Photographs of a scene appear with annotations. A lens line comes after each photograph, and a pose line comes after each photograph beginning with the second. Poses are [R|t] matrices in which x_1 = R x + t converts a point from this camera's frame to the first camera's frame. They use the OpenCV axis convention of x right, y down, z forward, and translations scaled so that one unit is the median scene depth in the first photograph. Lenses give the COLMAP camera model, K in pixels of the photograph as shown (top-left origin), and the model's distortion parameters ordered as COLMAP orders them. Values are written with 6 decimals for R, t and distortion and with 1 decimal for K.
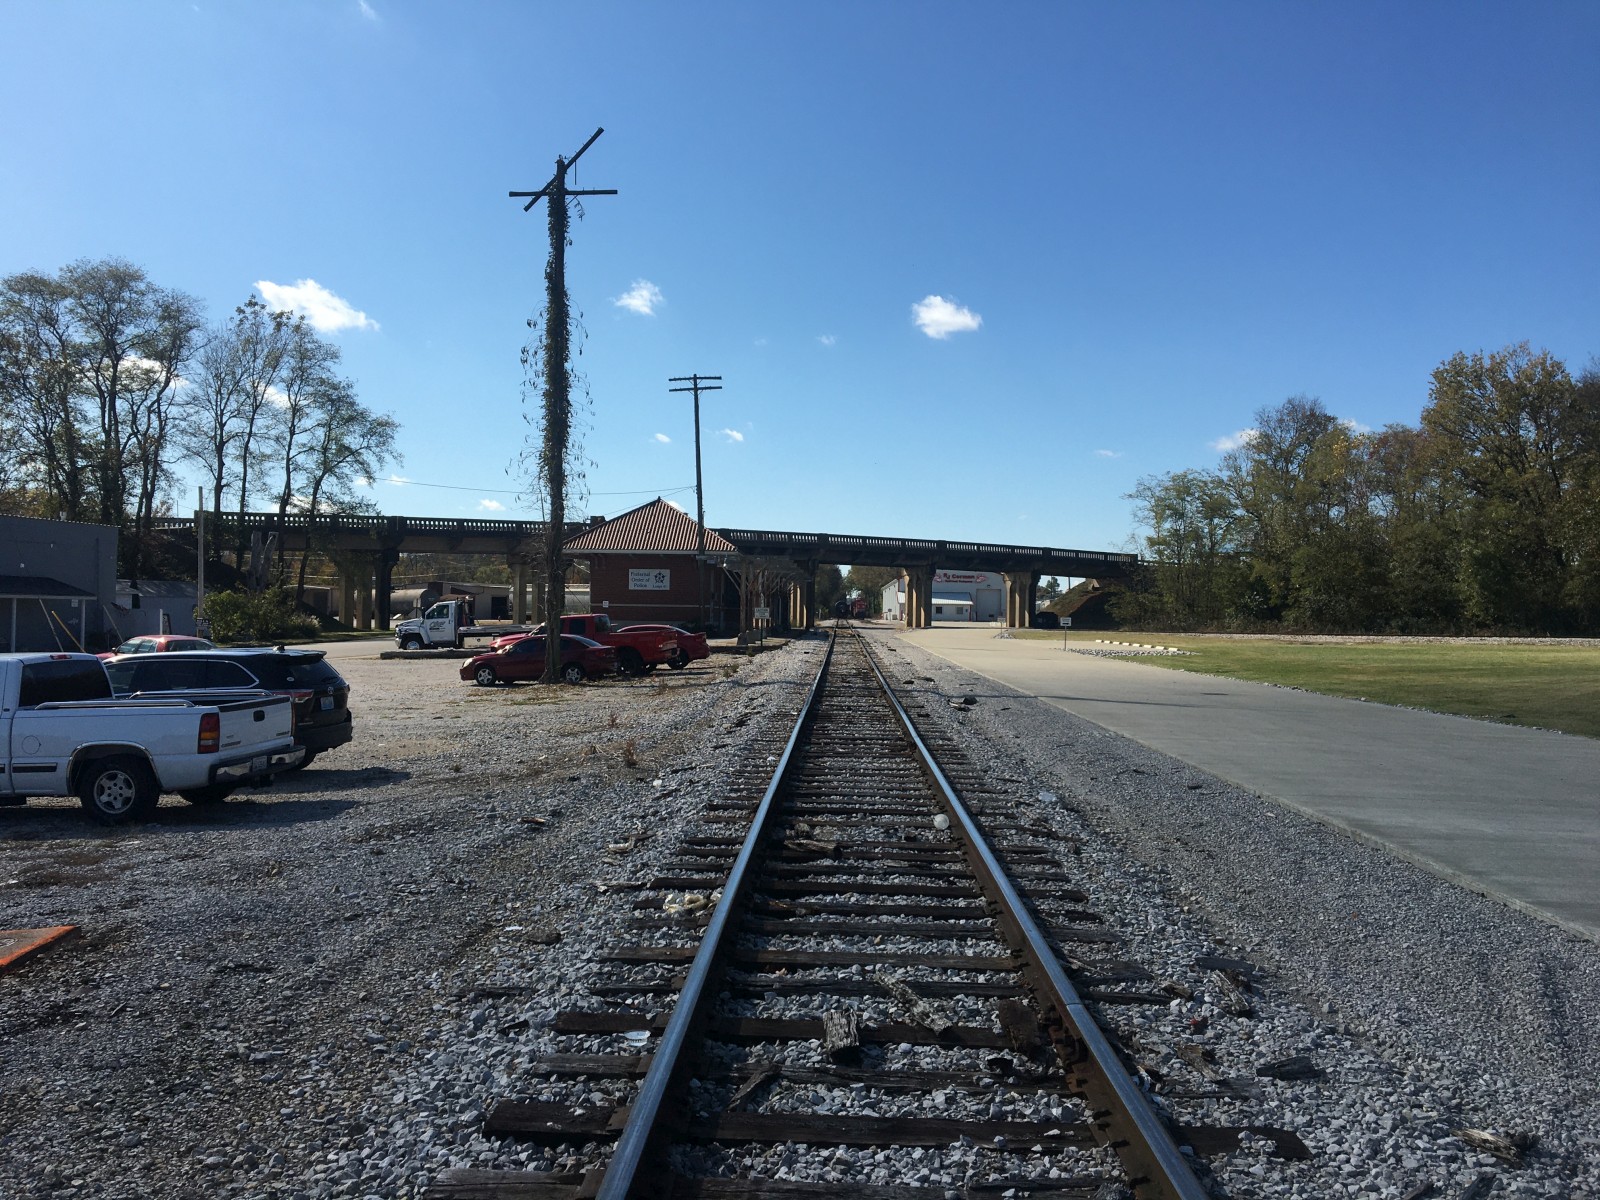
lens RADIAL K [[1366.8, 0, 804.5], [0, 1366.8, 600.7], [0, 0, 1]] dist [0.076731, -0.109419]
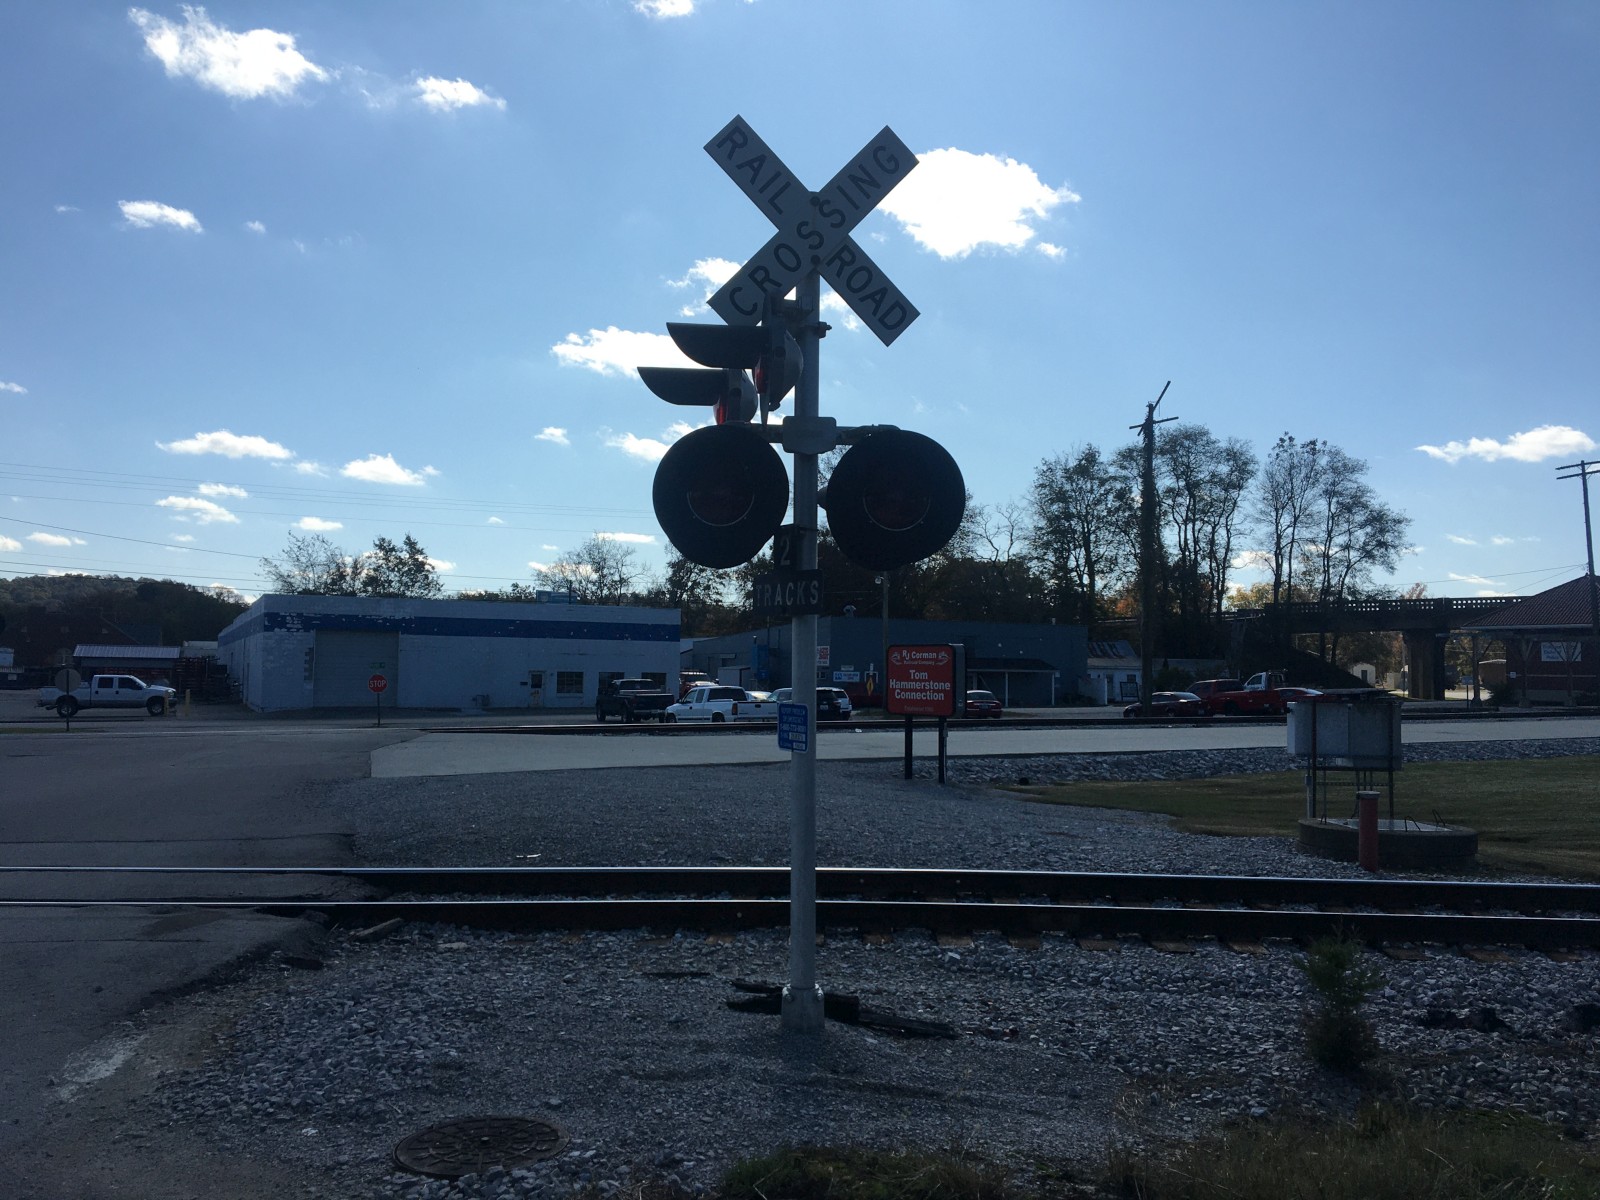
lens RADIAL K [[1366.8, 0, 781.8], [0, 1366.8, 565.9], [0, 0, 1]] dist [0.076731, -0.109419]
pose [[0.614394, -0.073351, -0.785582, 0.291181], [0.008726, 0.996240, -0.086196, 0.005049], [0.788951, 0.046103, 0.612724, -0.125035]]
